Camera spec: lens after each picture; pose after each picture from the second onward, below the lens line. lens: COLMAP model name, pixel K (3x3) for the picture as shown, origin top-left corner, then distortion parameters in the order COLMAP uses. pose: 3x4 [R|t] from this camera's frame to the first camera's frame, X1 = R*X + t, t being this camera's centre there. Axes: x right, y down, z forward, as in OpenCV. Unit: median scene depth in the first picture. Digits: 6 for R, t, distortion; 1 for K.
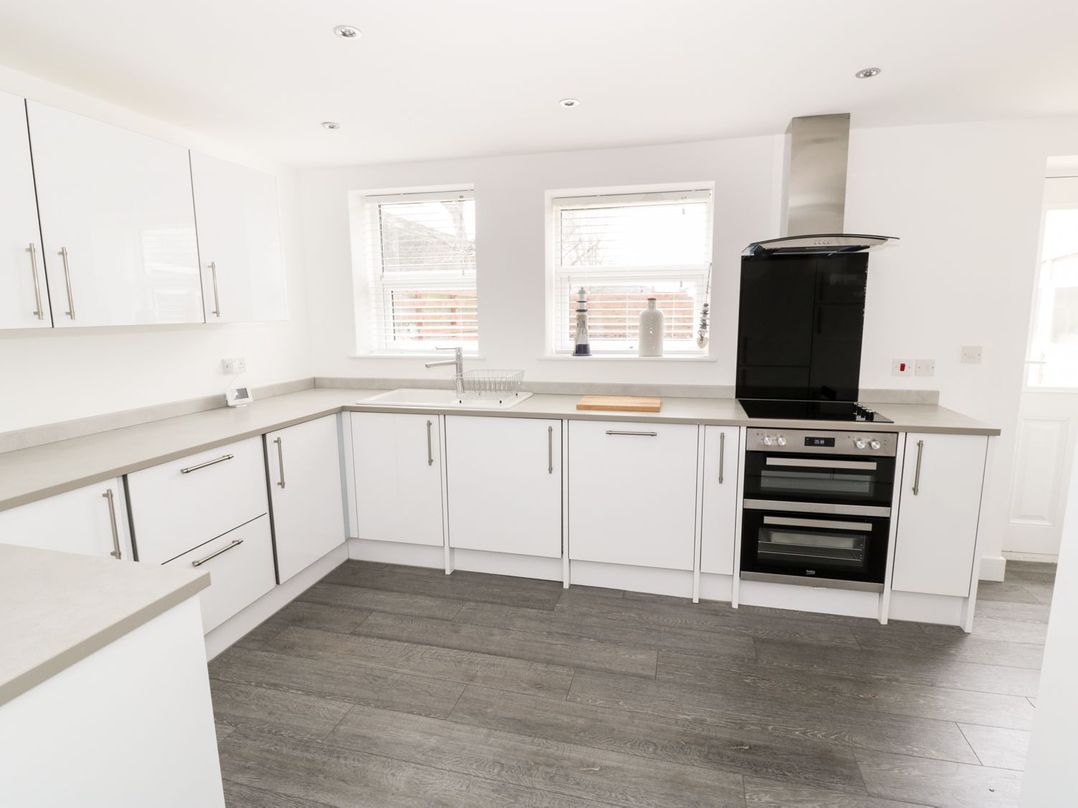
lens RADIAL K [[556.8, 0, 546.6], [0, 556.8, 397.5], [0, 0, 1]] dist [0.010439, -0.020252]
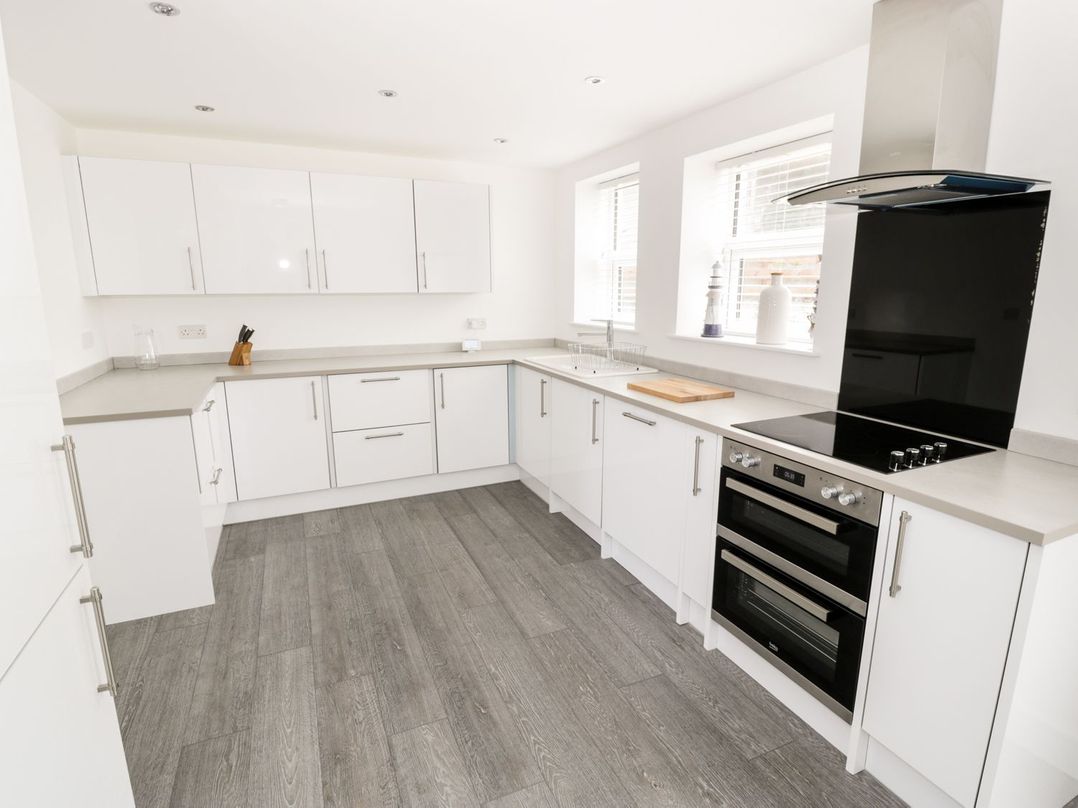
lens RADIAL K [[556.8, 0, 546.6], [0, 556.8, 397.5], [0, 0, 1]] dist [0.010439, -0.020252]
pose [[0.625491, 0.163114, -0.762990, 0.756052], [-0.124714, 0.986232, 0.108599, -0.053718], [0.770199, 0.027228, 0.637222, 0.271690]]
